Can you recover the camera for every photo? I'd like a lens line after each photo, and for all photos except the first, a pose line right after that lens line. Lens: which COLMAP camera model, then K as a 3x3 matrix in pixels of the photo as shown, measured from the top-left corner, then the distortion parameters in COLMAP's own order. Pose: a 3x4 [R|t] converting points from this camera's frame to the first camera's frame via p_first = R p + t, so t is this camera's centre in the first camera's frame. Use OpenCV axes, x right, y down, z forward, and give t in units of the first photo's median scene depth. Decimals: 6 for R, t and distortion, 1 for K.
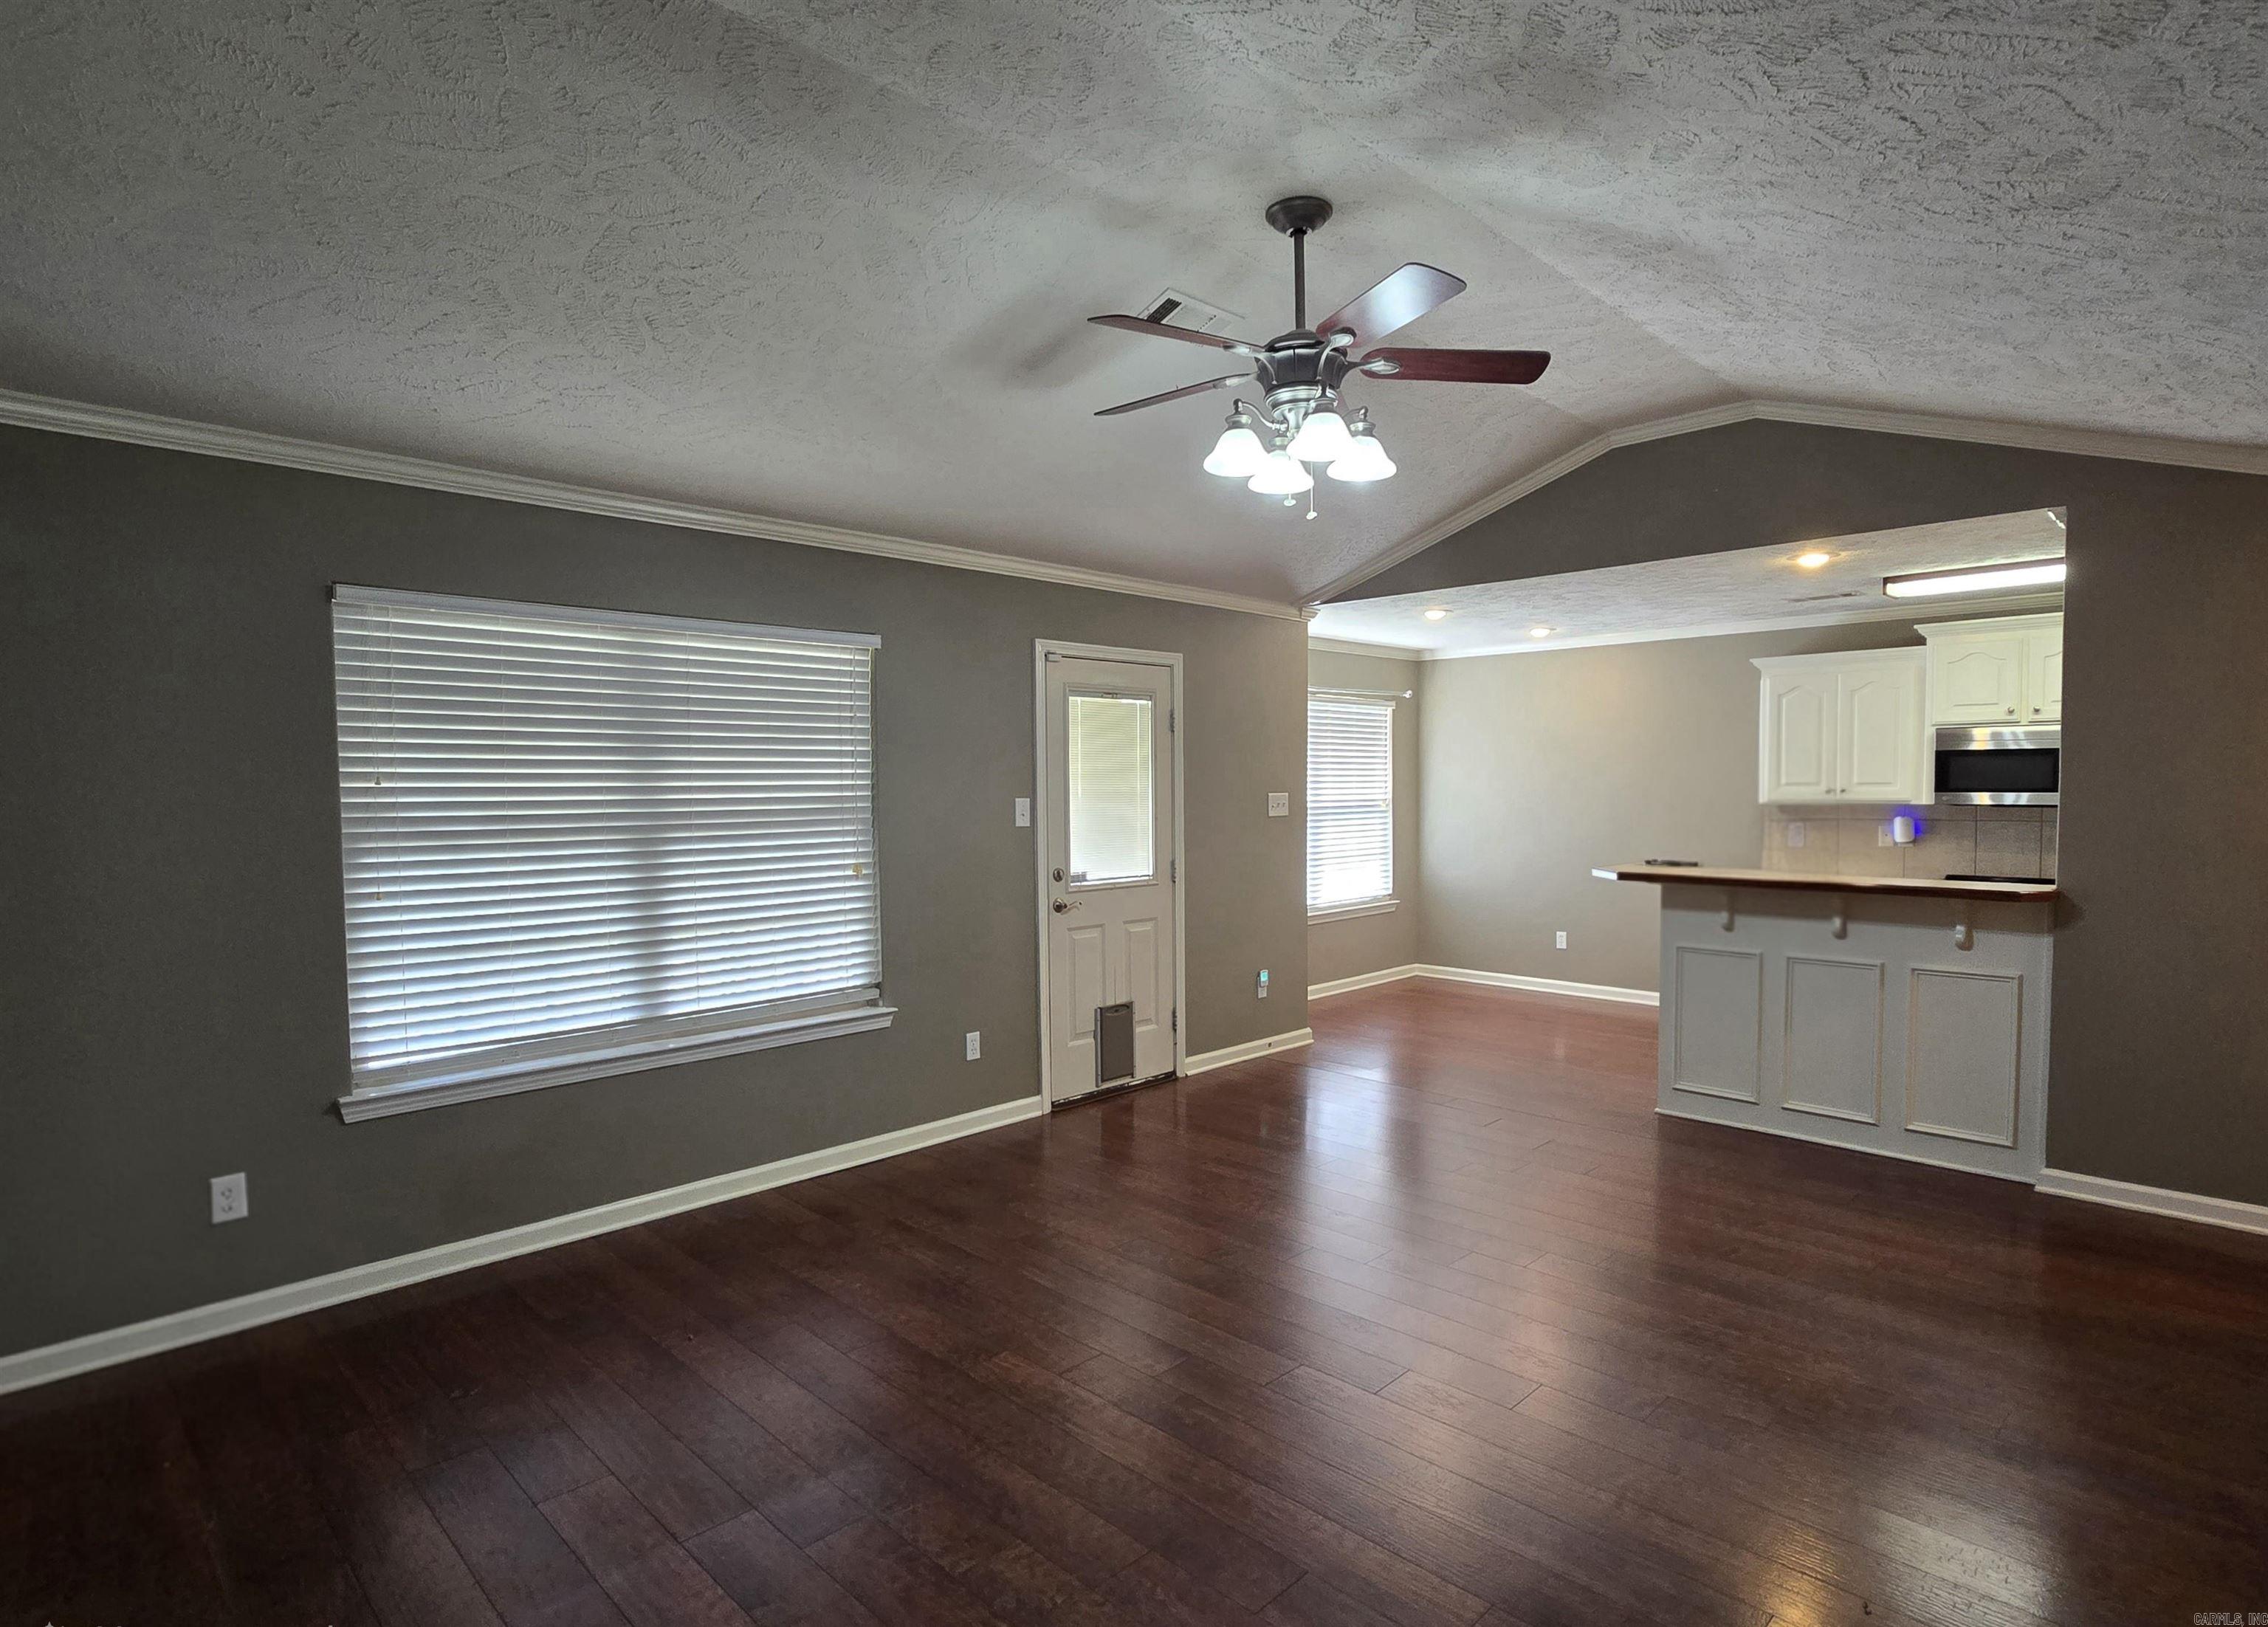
lens RADIAL K [[1170.2, 0, 1138.5], [0, 1170.2, 838.1], [0, 0, 1]] dist [-0.003165, -0.000656]
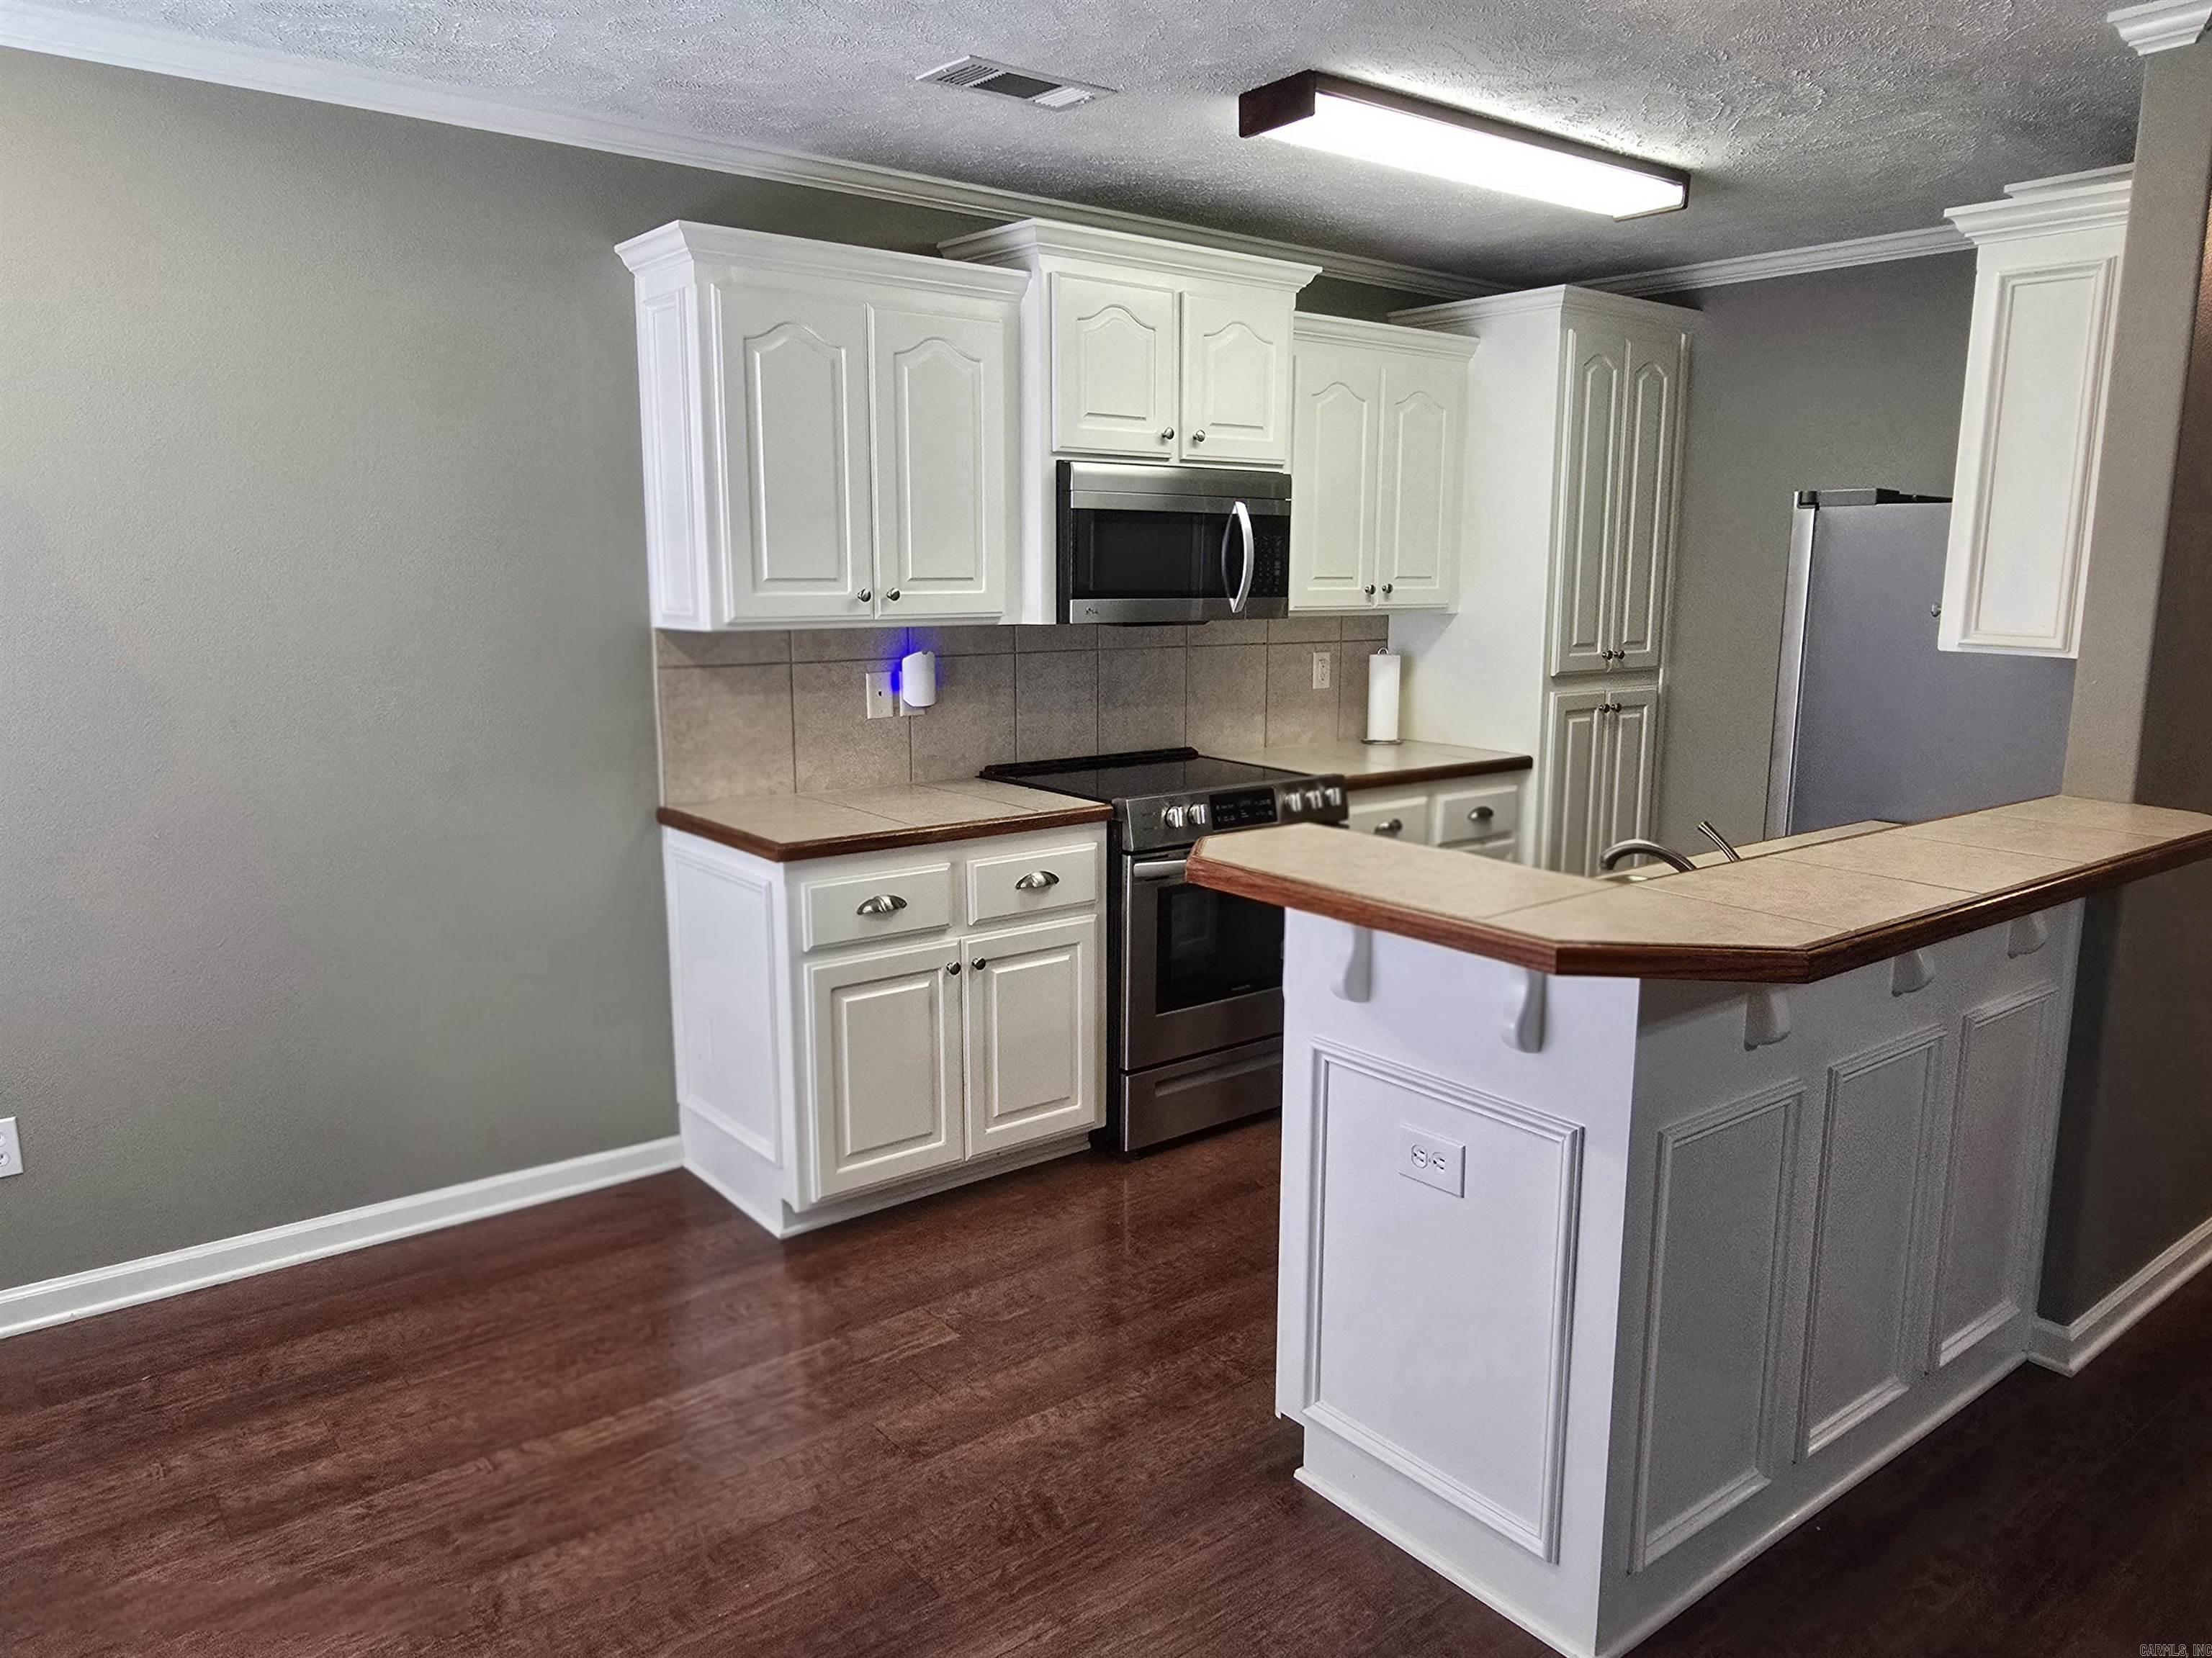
lens RADIAL K [[1526.4, 0, 1106.0], [0, 1526.4, 829.0], [0, 0, 1]] dist [-0.002385, -0.000822]
pose [[0.115193, -0.167587, 0.979104, 0.064597], [0.037567, 0.985696, 0.164295, -0.047490], [-0.992633, 0.017856, 0.119841, 0.900691]]
